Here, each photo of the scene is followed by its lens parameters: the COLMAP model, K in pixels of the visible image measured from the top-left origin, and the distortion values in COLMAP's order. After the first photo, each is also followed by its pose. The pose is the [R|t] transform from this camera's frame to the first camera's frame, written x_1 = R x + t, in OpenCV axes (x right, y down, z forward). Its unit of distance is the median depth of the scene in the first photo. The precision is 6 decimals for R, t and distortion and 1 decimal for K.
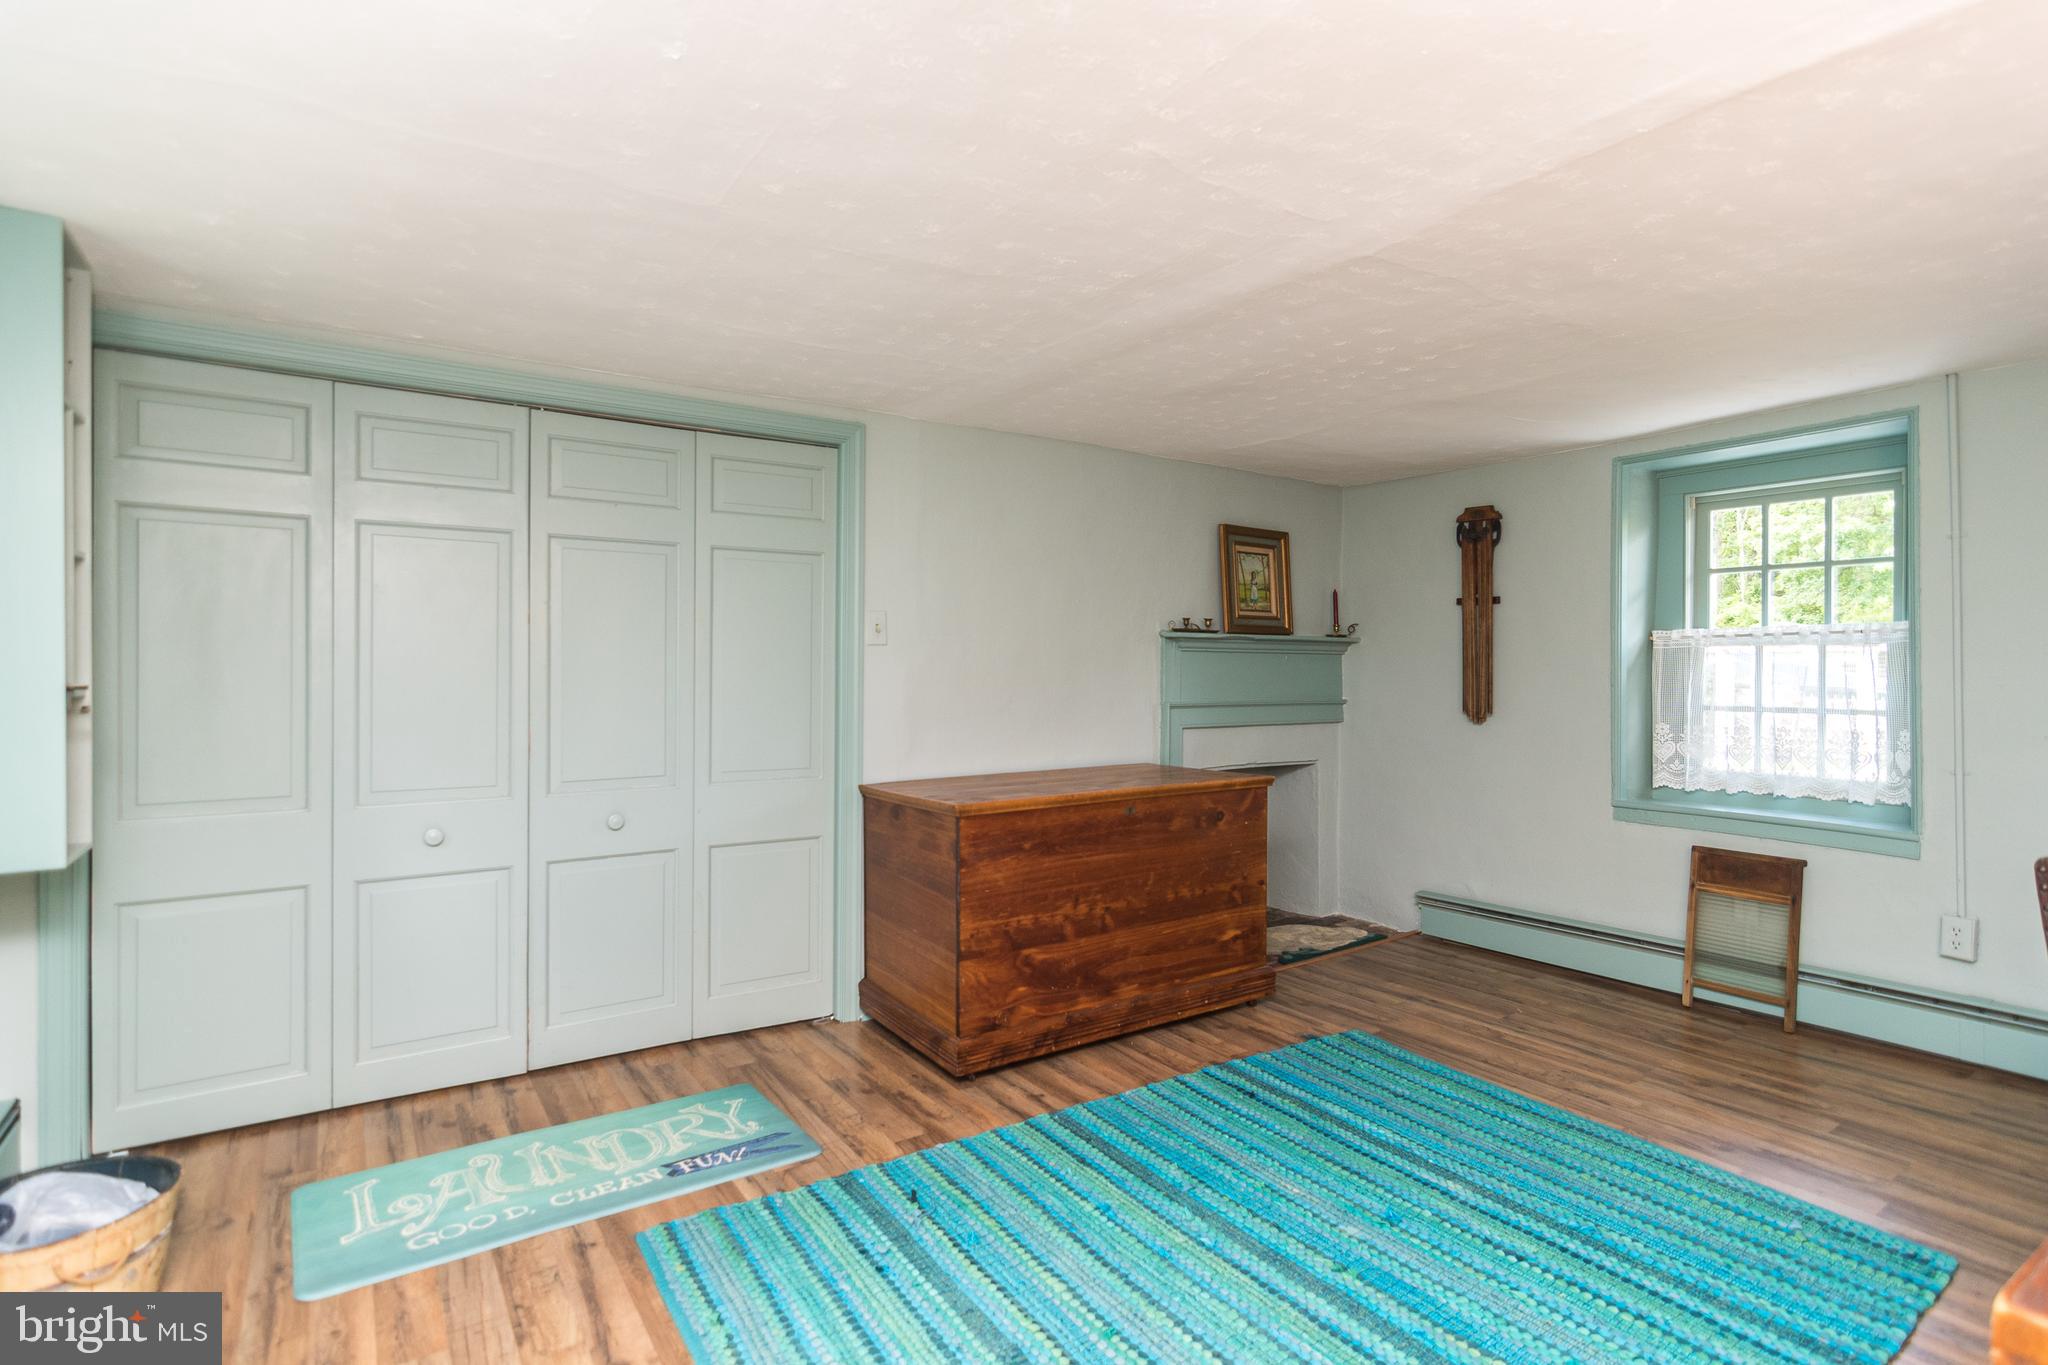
lens RADIAL K [[977.6, 0, 1024.0], [0, 977.6, 682.5], [0, 0, 1]] dist [0.000688, 0.000939]
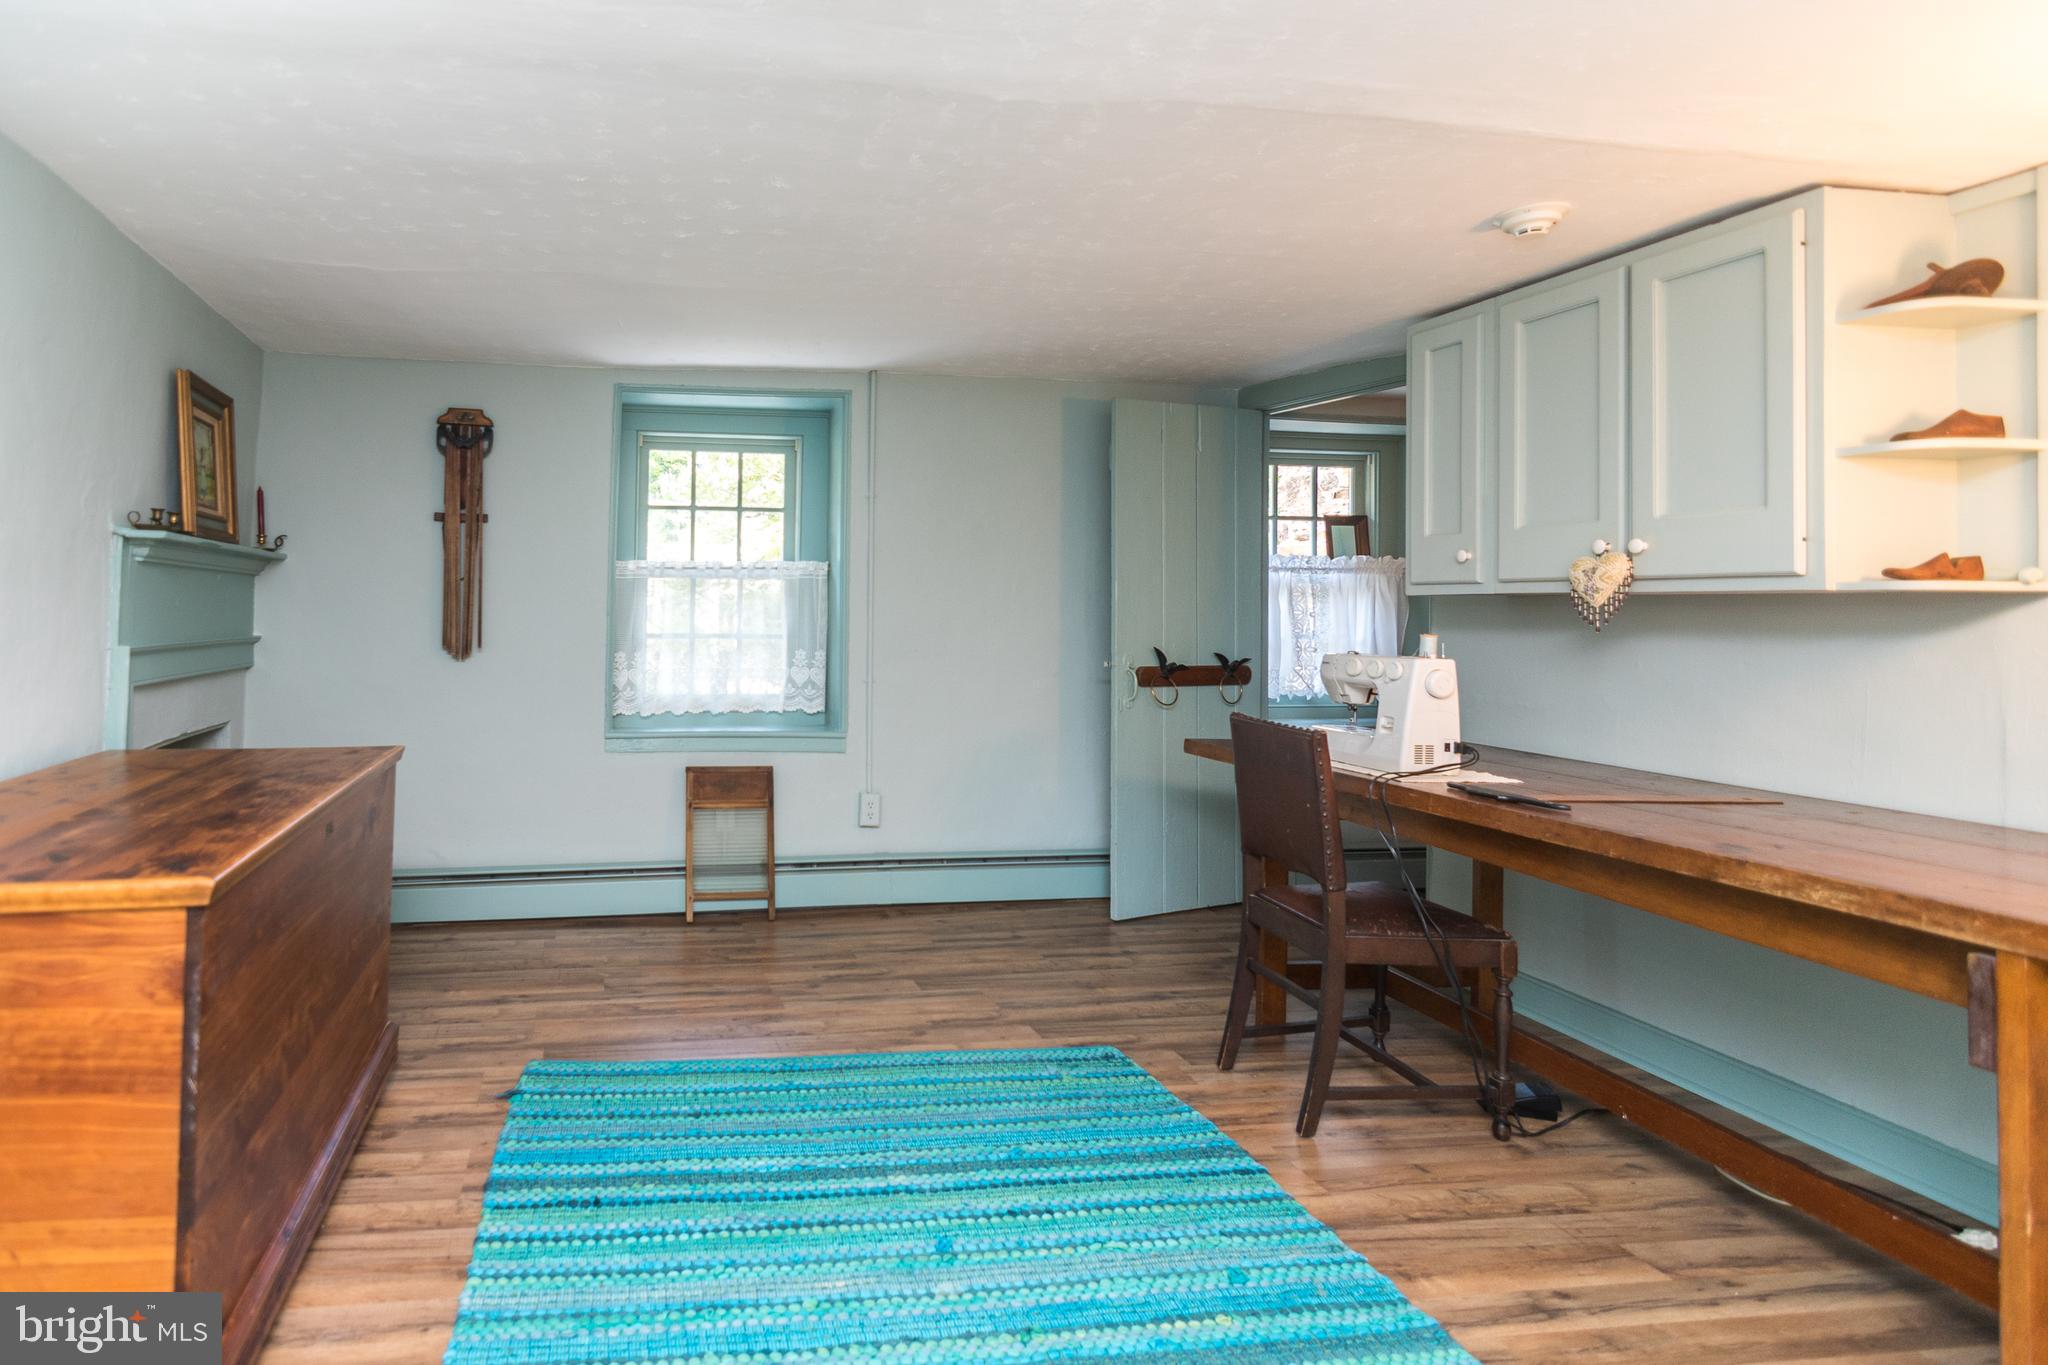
lens RADIAL K [[1022.6, 0, 1024.6], [0, 1022.6, 597.6], [0, 0, 1]] dist [0.001281, -0.000414]
pose [[0.462052, 0.009670, 0.886800, -0.133753], [0.002356, 0.999924, -0.012131, -0.001070], [-0.886850, 0.007695, 0.461994, 0.183701]]
